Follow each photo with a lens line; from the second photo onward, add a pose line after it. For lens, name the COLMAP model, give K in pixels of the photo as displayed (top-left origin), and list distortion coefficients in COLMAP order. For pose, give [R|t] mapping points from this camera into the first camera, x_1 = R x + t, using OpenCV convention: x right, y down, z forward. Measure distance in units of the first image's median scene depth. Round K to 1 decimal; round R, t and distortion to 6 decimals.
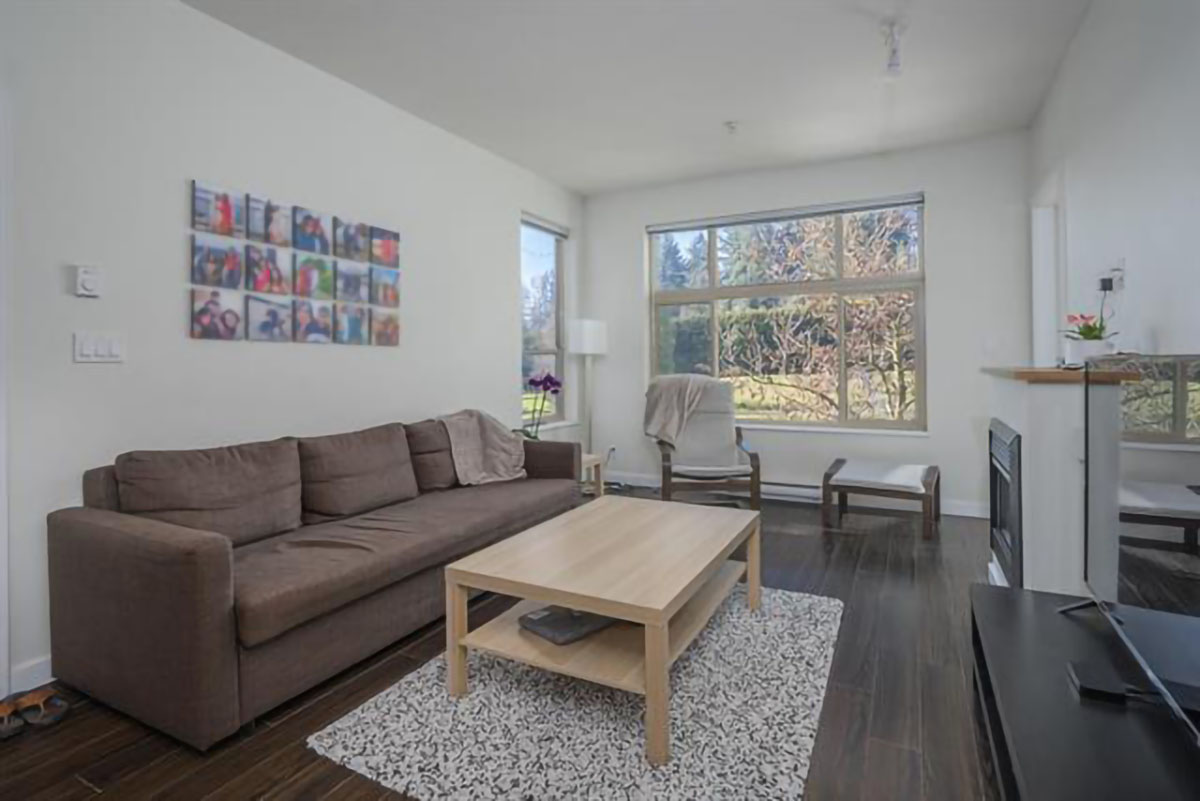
lens RADIAL K [[596.7, 0, 602.0], [0, 596.7, 358.8], [0, 0, 1]] dist [-0.000952, -0.000196]
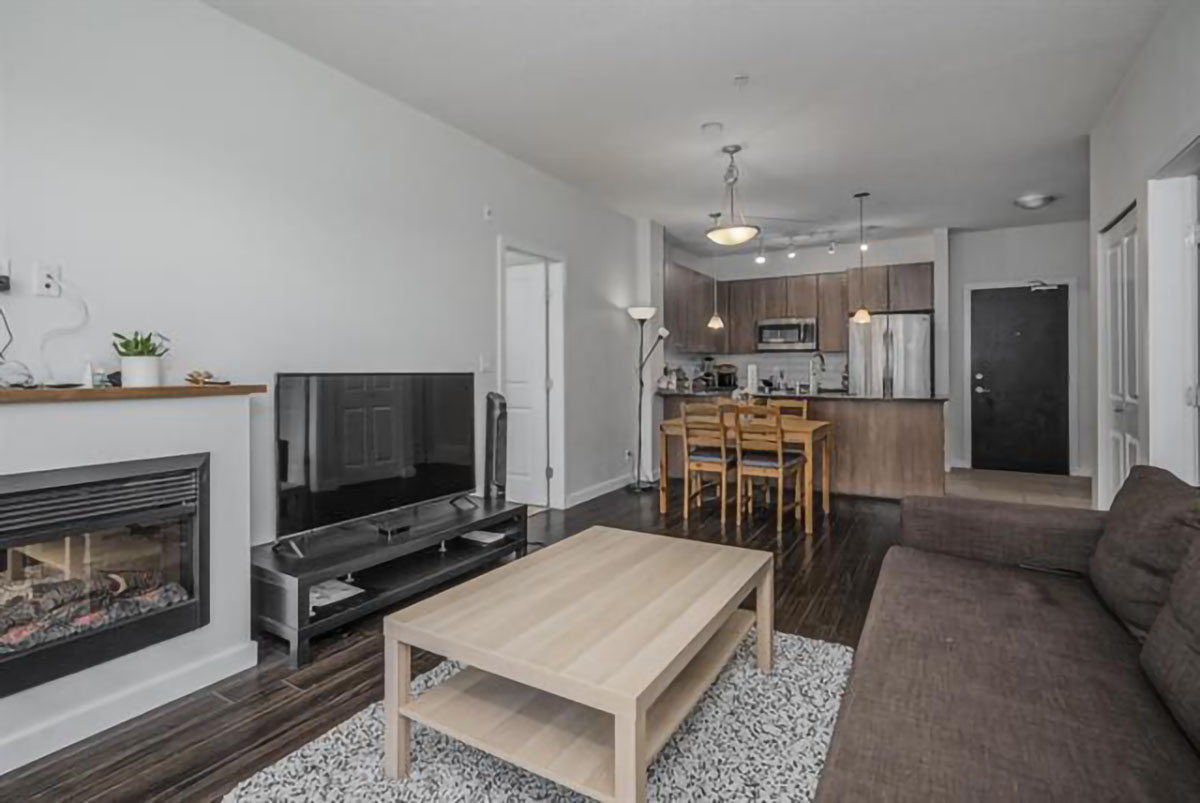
lens RADIAL K [[588.6, 0, 579.9], [0, 588.6, 370.0], [0, 0, 1]] dist [0.000471, 0.000345]
pose [[-0.997224, 0.009076, 0.073900, 0.011953], [0.008715, 0.999948, -0.005210, 0.004120], [-0.073944, -0.004551, -0.997252, 1.472437]]
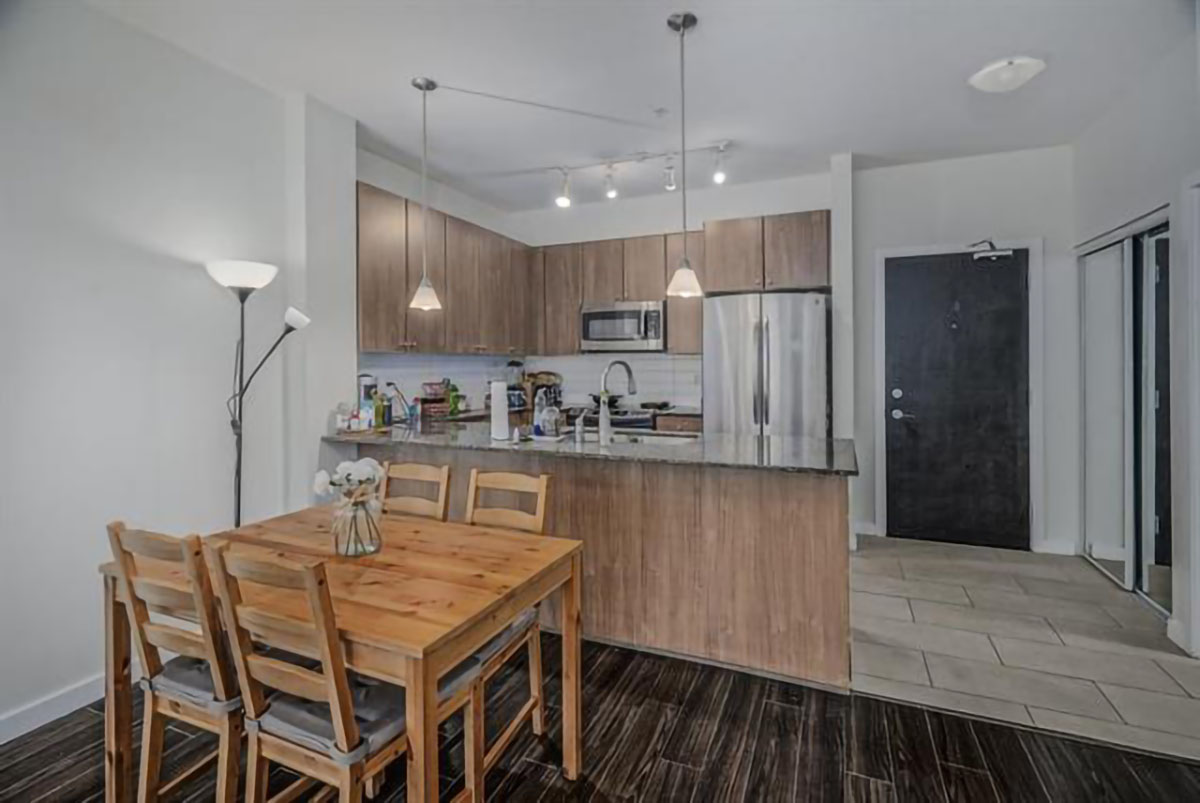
lens RADIAL K [[563.6, 0, 601.8], [0, 563.6, 364.4], [0, 0, 1]] dist [0.001443, 0.000164]
pose [[-0.997237, 0.012542, -0.073214, -0.539587], [0.012674, 0.999919, -0.001328, -0.048861], [0.073191, -0.002252, -0.997315, 0.405853]]
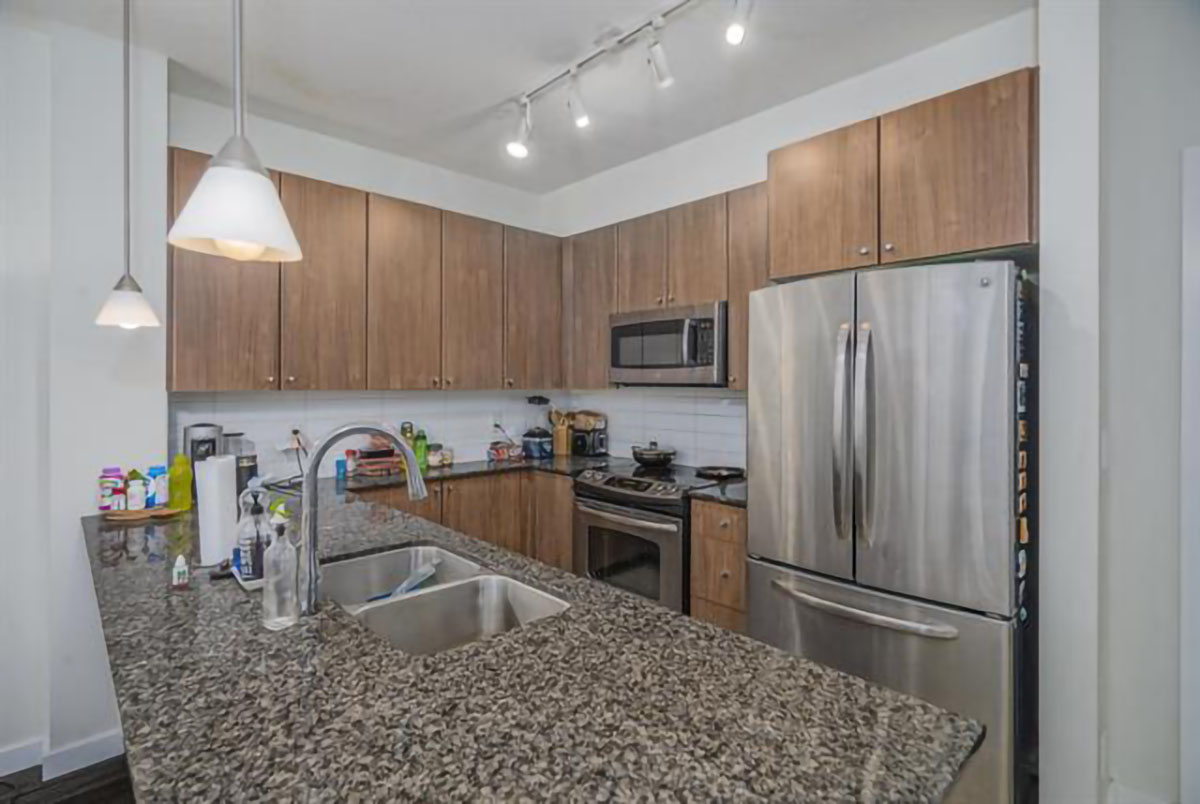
lens RADIAL K [[570.5, 0, 594.7], [0, 570.5, 386.5], [0, 0, 1]] dist [-0.002211, -0.000105]
pose [[-0.943877, 0.006501, 0.330233, -0.951633], [0.006454, 0.999978, -0.001237, -0.085291], [-0.330234, 0.000964, -0.943899, -0.195415]]
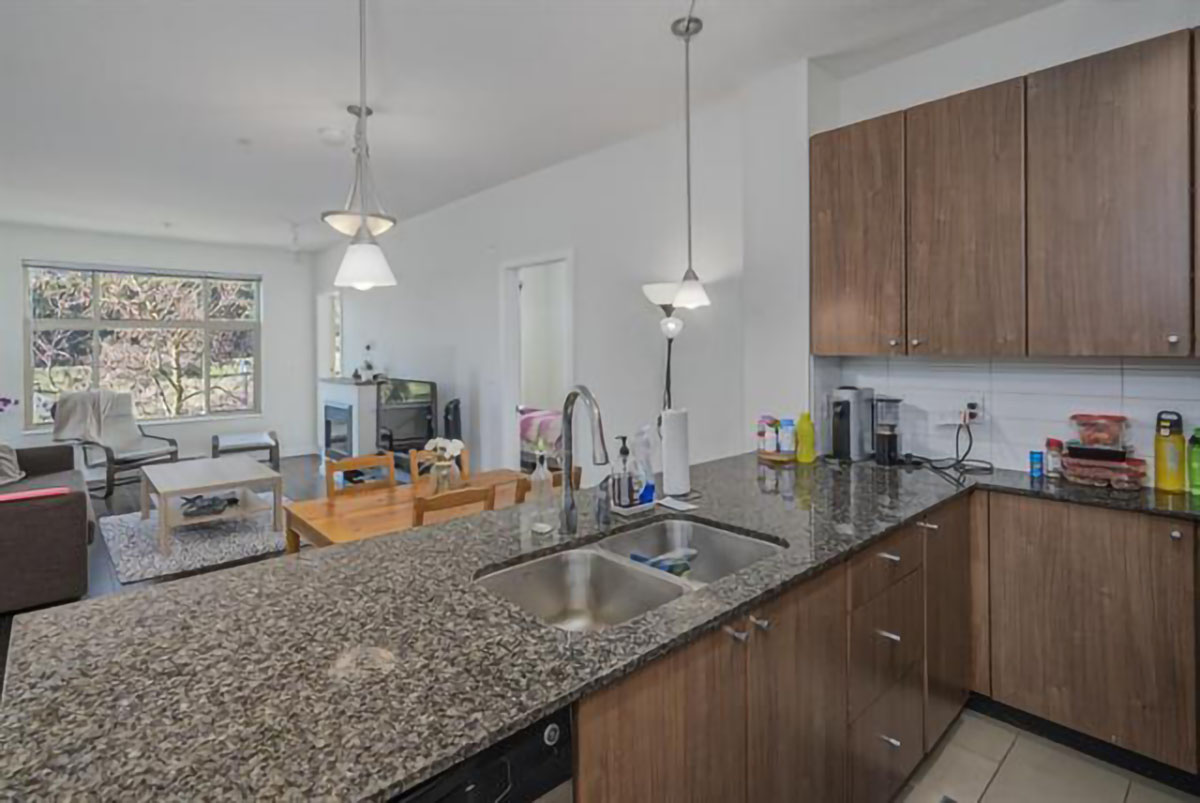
lens RADIAL K [[597.1, 0, 580.9], [0, 597.1, 351.1], [0, 0, 1]] dist [-0.001052, 0.001075]
pose [[0.361092, -0.000554, 0.932530, -1.129972], [0.001178, 0.999999, 0.000138, -0.090144], [-0.932529, 0.001049, 0.361093, -0.742592]]
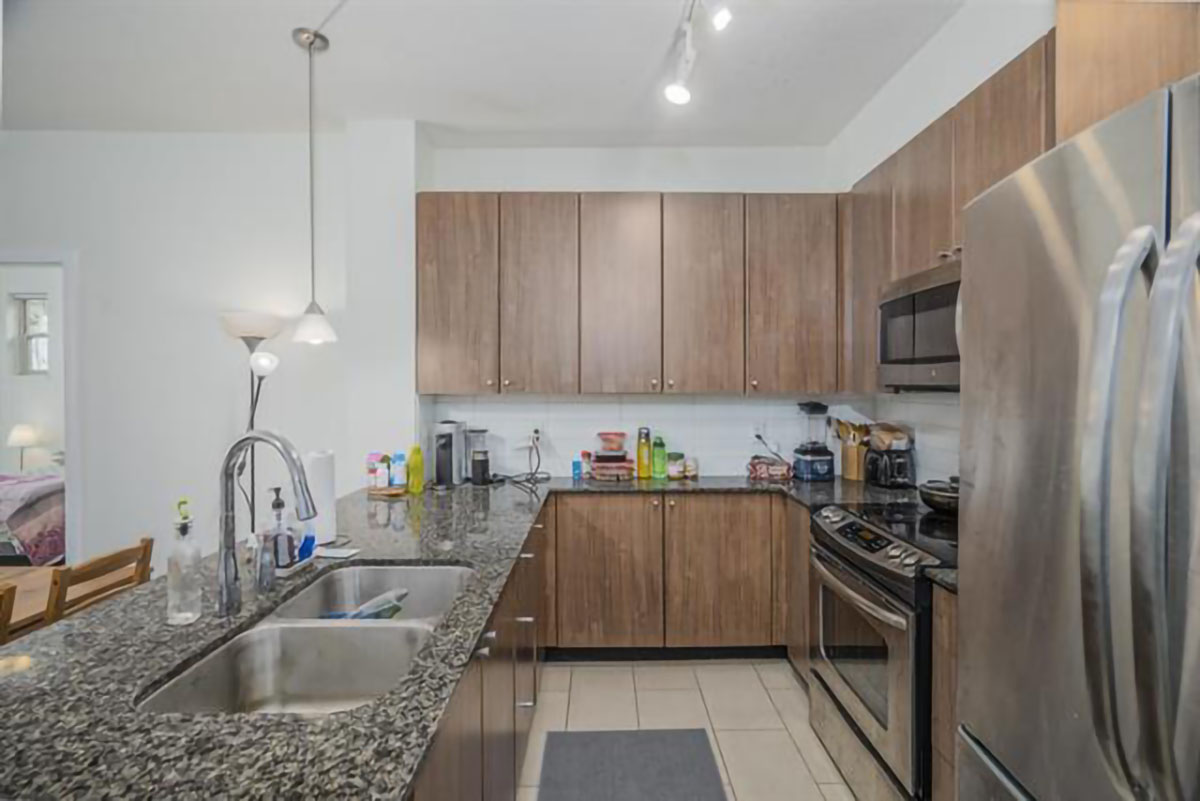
lens RADIAL K [[556.8, 0, 602.8], [0, 556.8, 391.6], [0, 0, 1]] dist [-0.000427, 0.000127]
pose [[-0.461844, -0.001745, 0.886959, -1.115876], [0.001494, 0.999995, 0.002745, -0.088578], [-0.886960, 0.002593, -0.461839, -0.585025]]
